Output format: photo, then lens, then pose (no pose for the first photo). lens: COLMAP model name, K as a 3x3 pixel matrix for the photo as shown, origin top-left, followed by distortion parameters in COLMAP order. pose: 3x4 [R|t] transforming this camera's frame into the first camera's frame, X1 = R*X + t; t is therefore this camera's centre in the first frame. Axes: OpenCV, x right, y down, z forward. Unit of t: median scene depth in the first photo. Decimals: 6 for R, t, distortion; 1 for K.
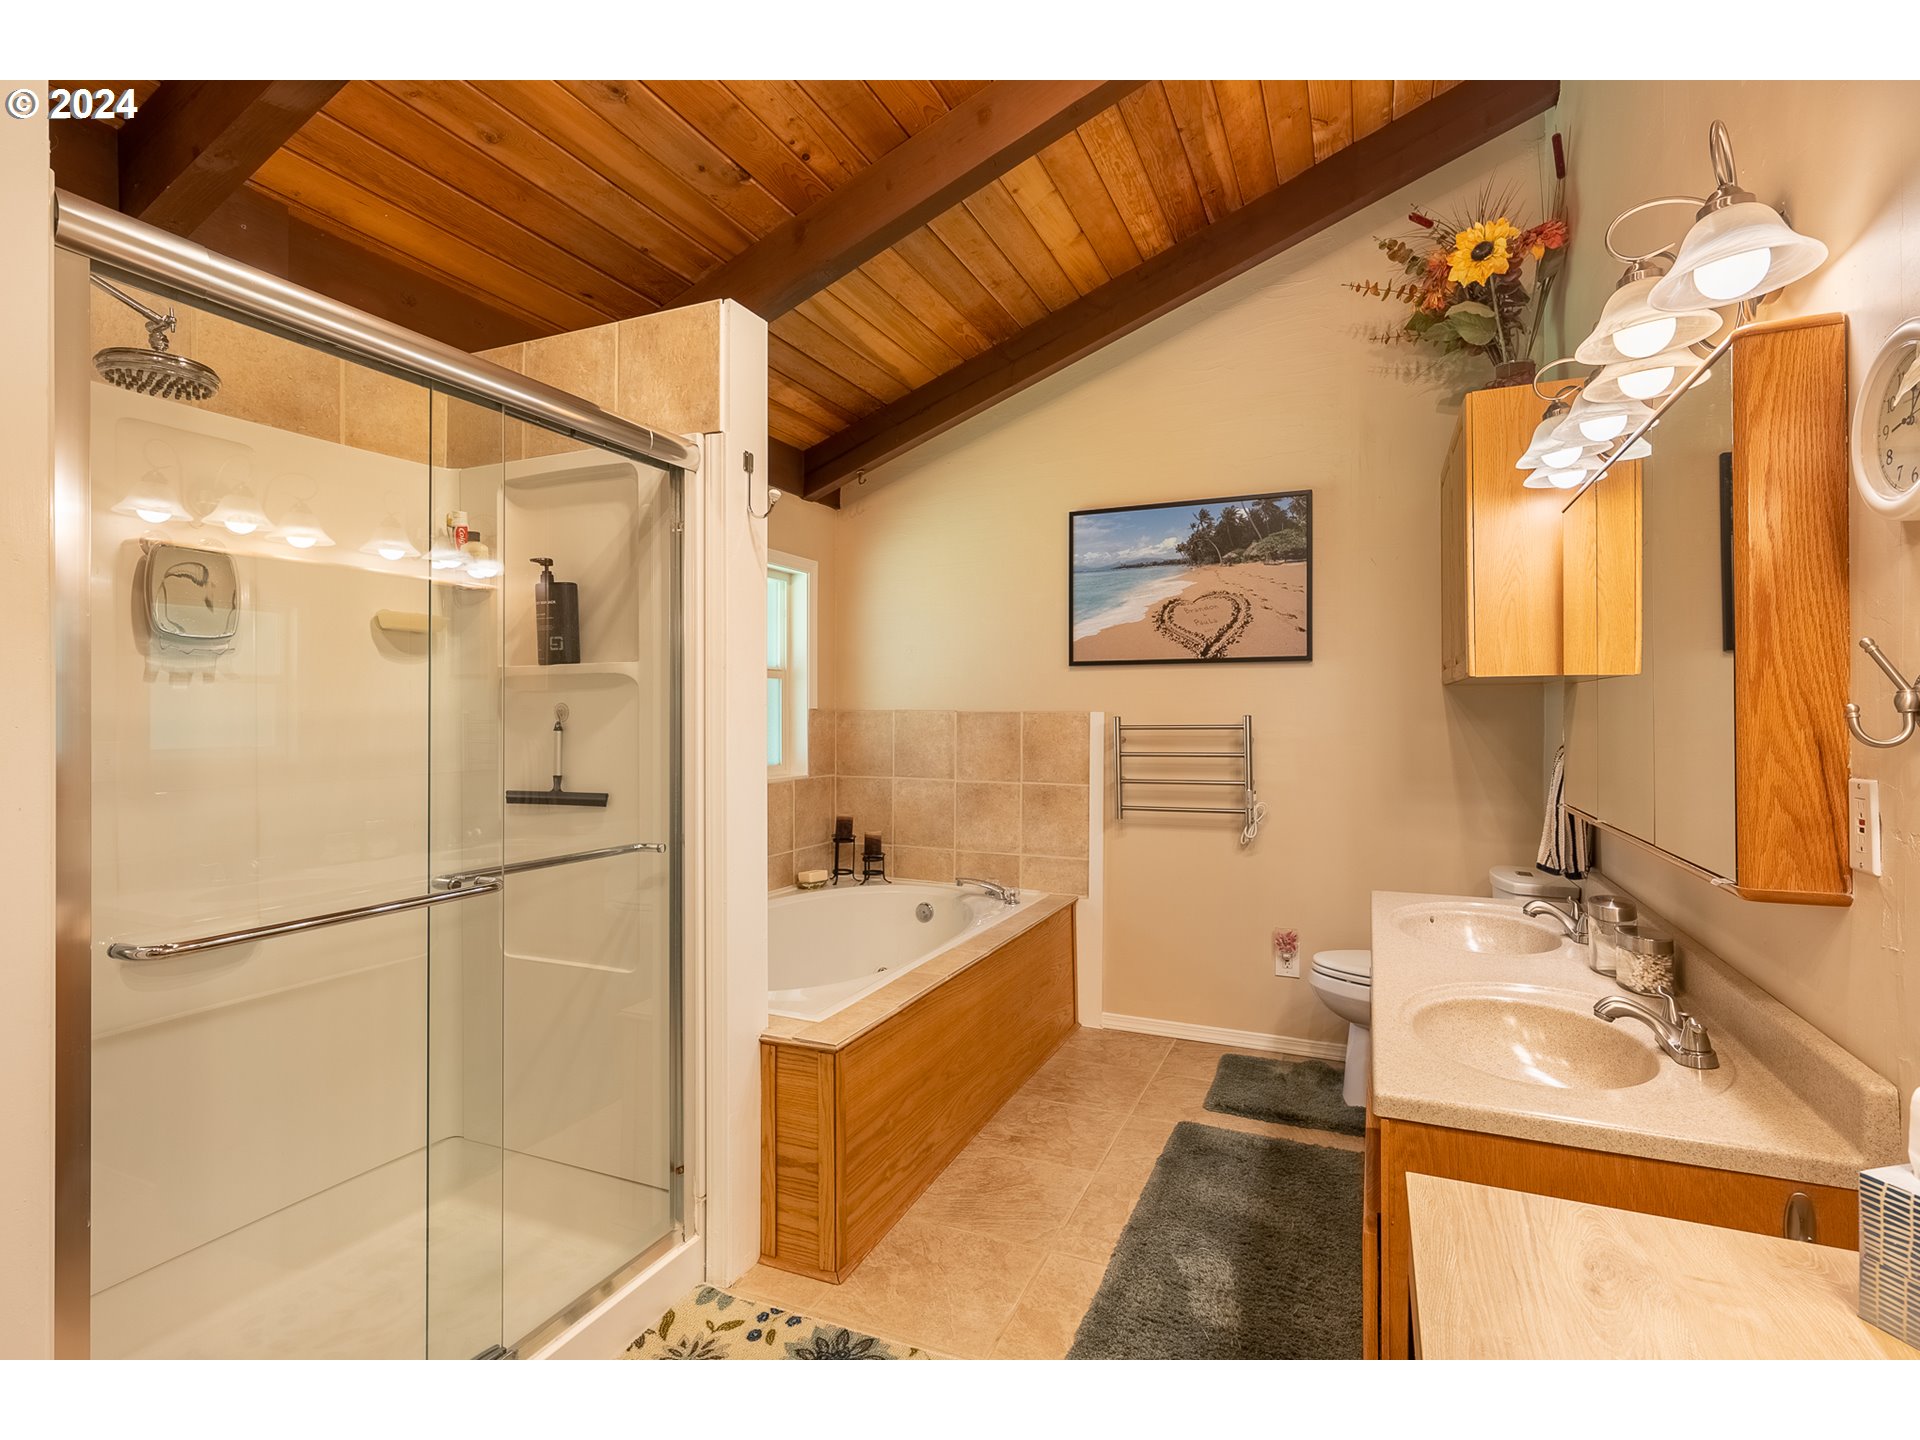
lens RADIAL K [[940.5, 0, 962.1], [0, 940.5, 715.0], [0, 0, 1]] dist [-0.000060, 0.000001]
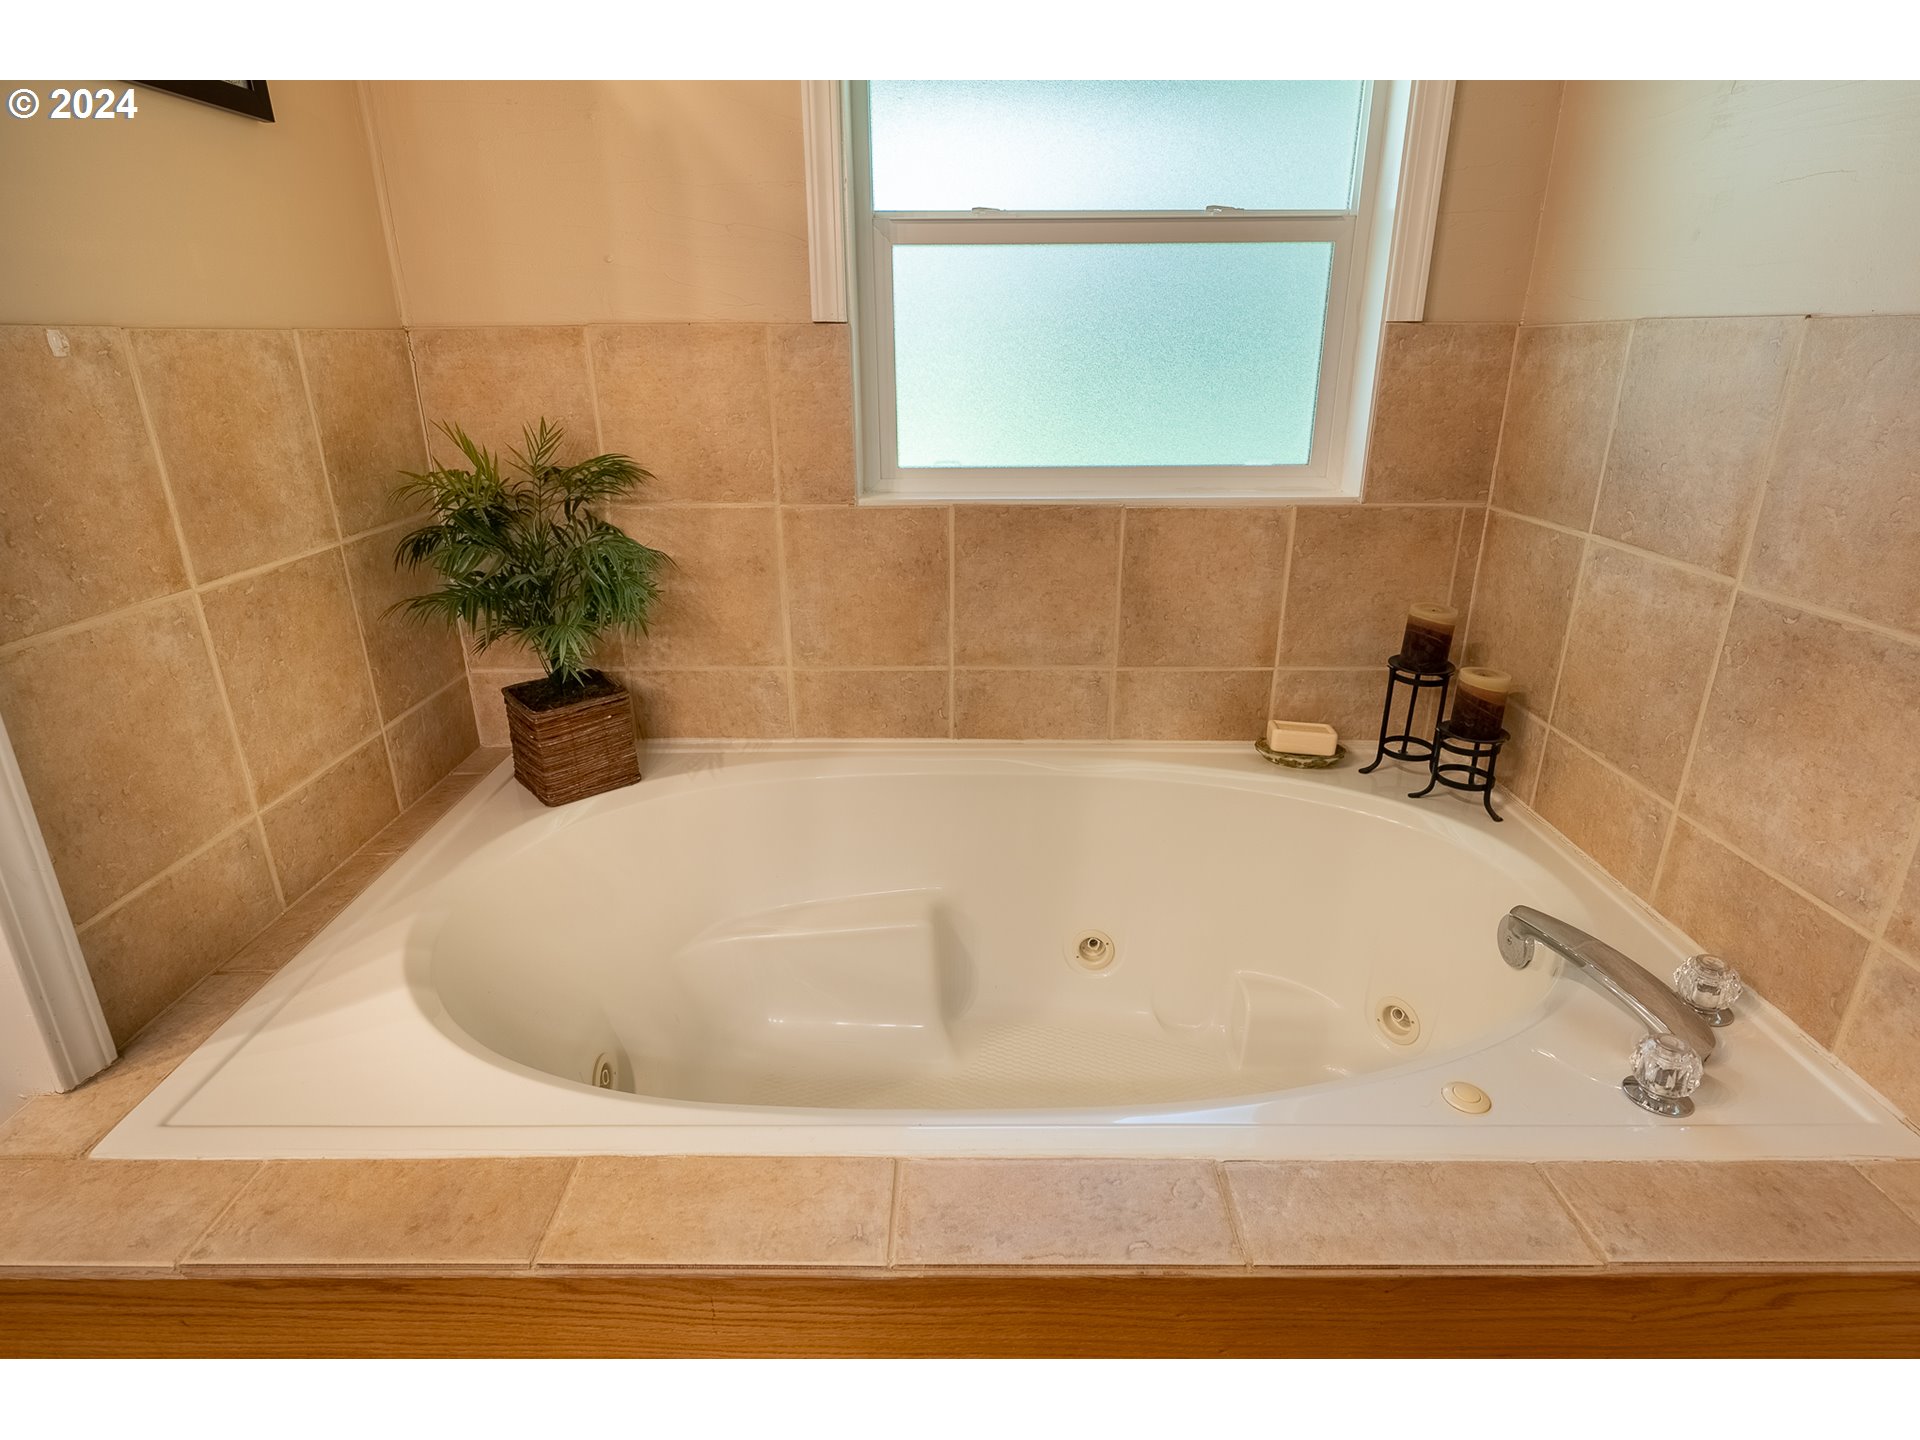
lens RADIAL K [[1008.6, 0, 956.0], [0, 1008.6, 715.7], [0, 0, 1]] dist [0.001732, 0.000257]
pose [[0.394596, 0.313158, -0.863844, 0.170935], [0.005526, 0.939305, 0.343038, 0.002681], [0.918838, -0.140135, 0.368915, 0.671642]]
